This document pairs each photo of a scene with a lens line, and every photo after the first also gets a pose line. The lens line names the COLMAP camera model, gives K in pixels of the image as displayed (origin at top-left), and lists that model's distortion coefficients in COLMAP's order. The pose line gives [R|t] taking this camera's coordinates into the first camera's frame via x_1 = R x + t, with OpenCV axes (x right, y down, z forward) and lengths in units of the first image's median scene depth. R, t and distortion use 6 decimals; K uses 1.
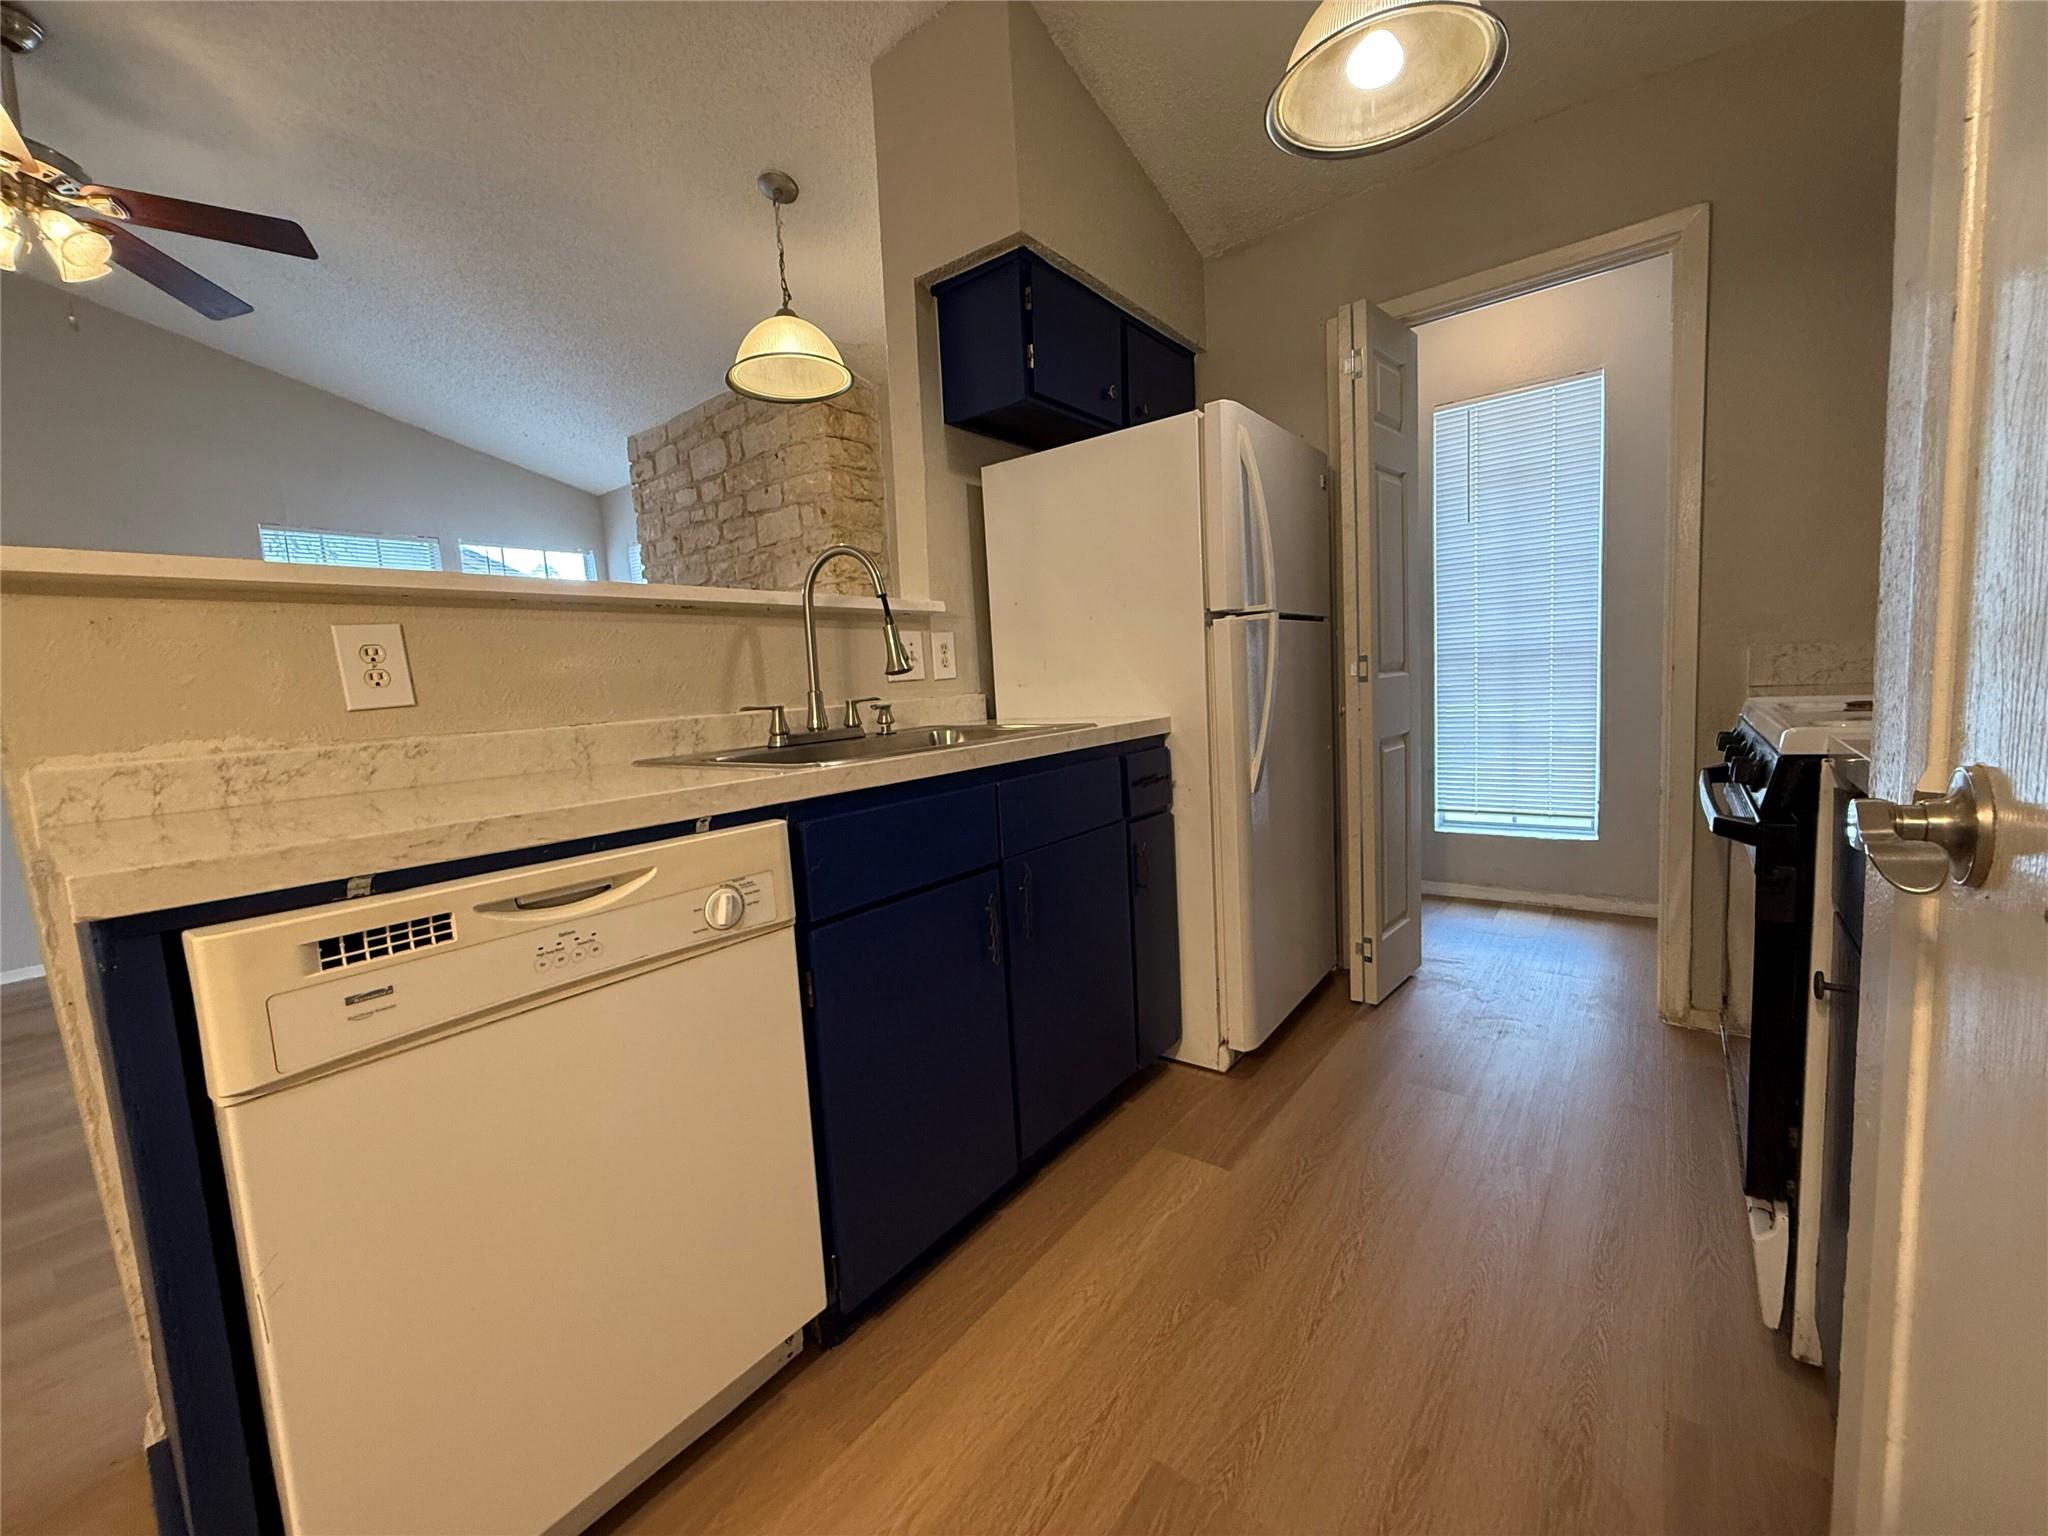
lens RADIAL K [[815.6, 0, 1019.3], [0, 815.6, 770.5], [0, 0, 1]] dist [0.000093, -0.000245]
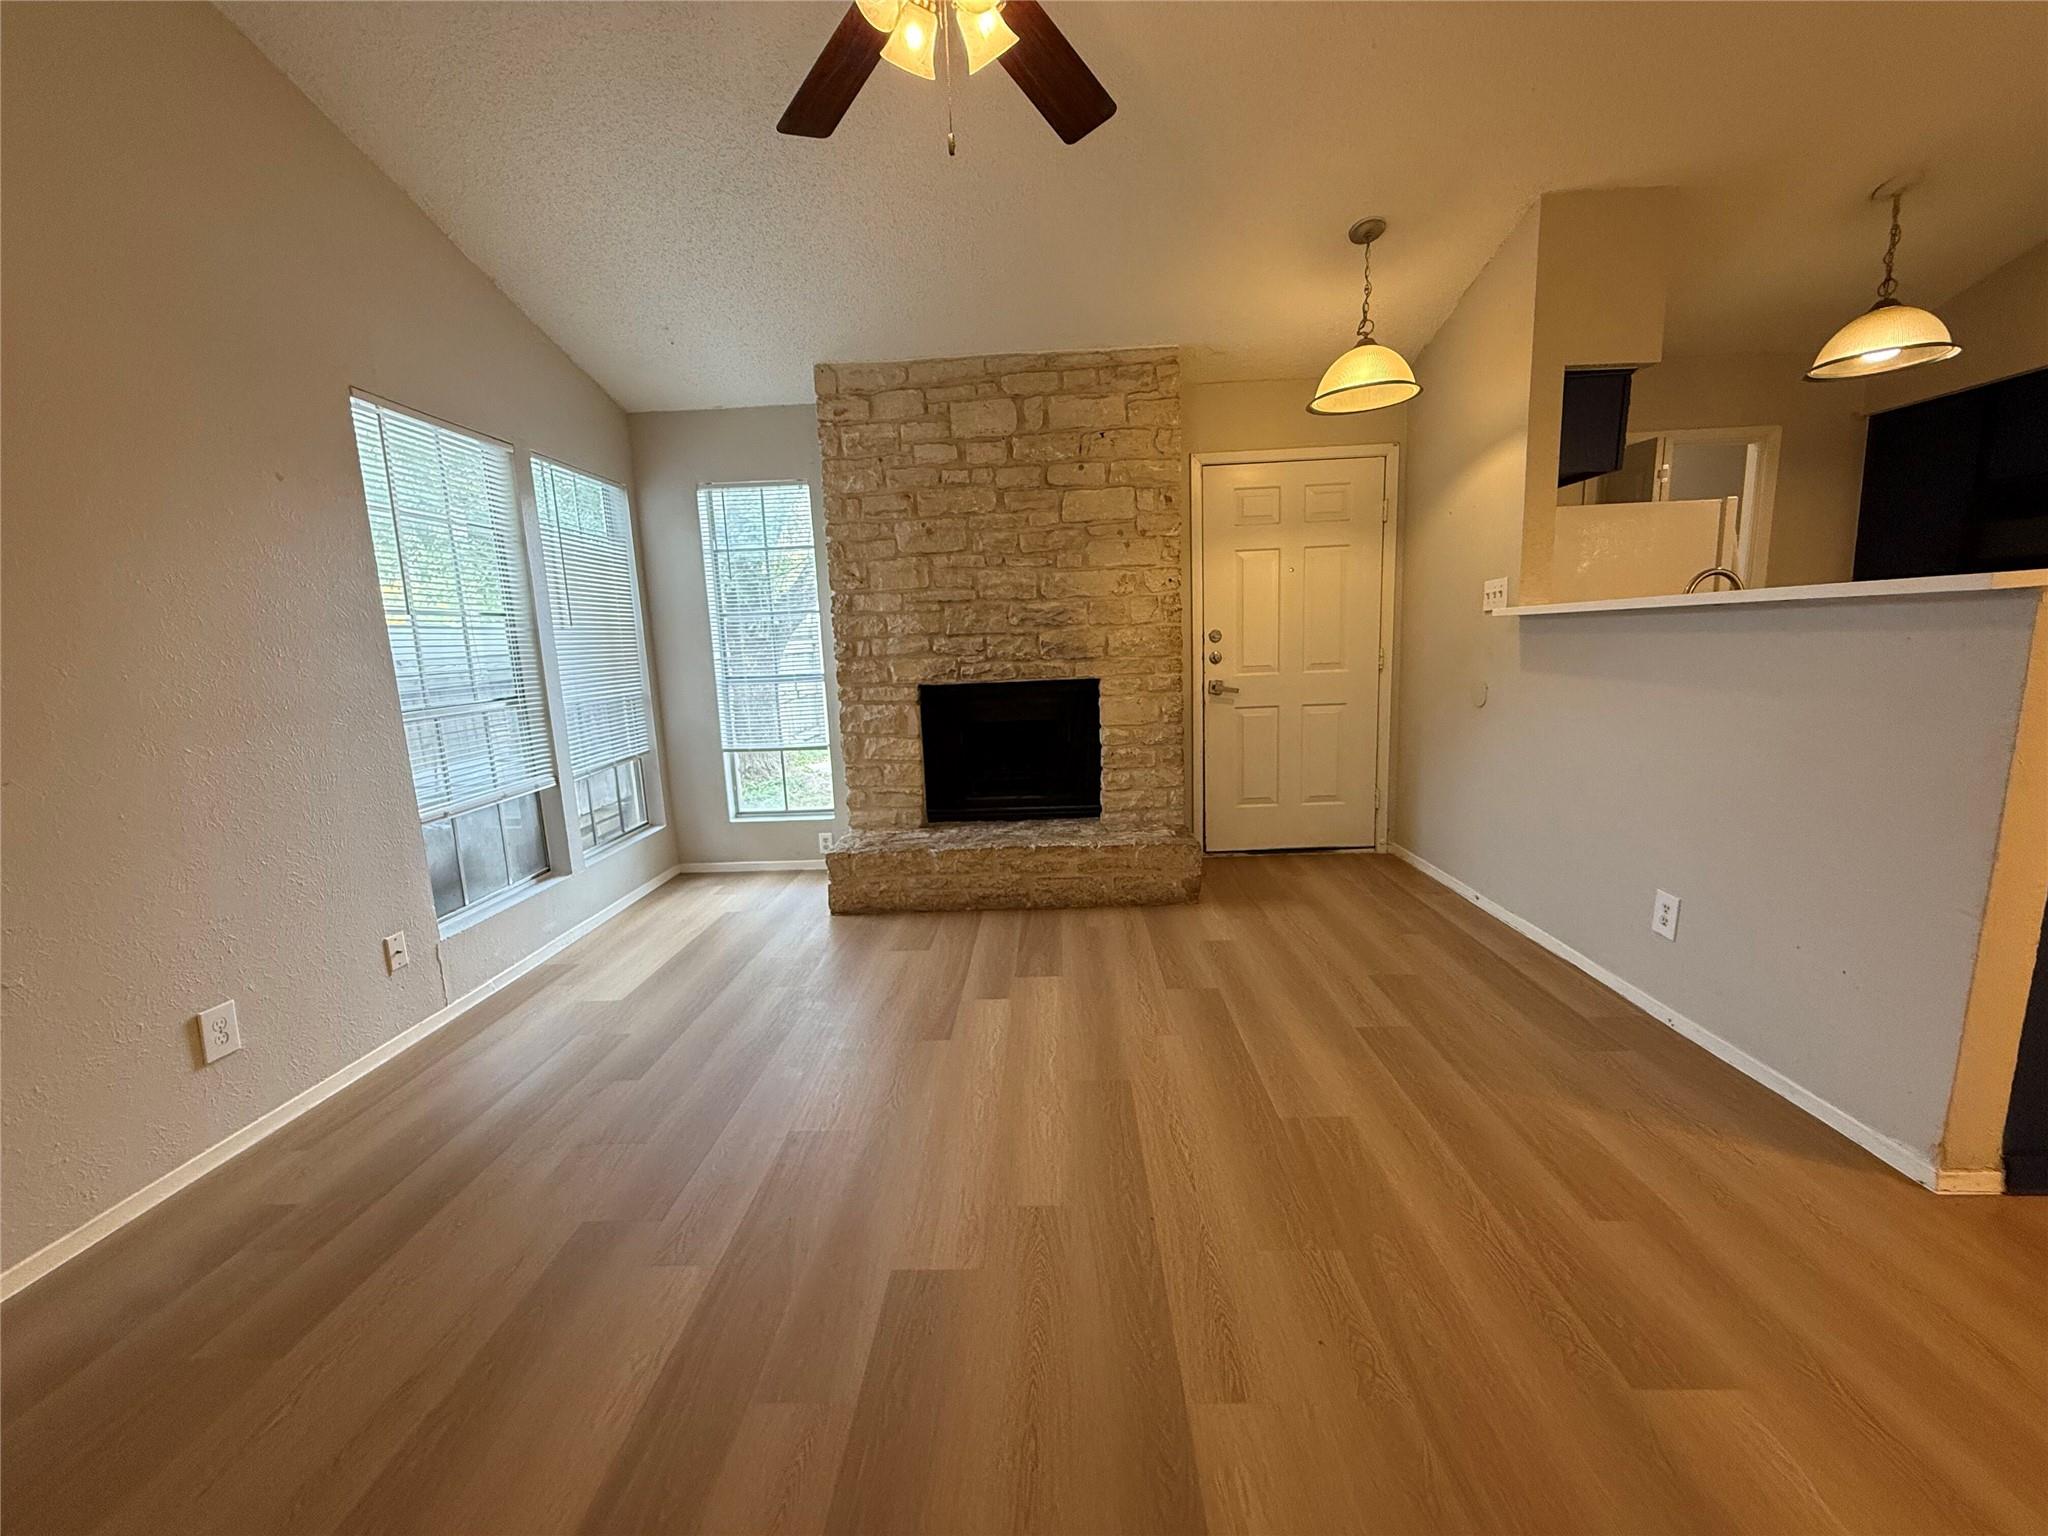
lens RADIAL K [[815.6, 0, 1018.3], [0, 815.6, 768.2], [0, 0, 1]] dist [0.000093, -0.000245]
pose [[0.809309, -0.065735, 0.583694, -0.960410], [0.056605, 0.997821, 0.033888, -0.015651], [-0.584650, 0.005614, 0.811266, 0.240651]]
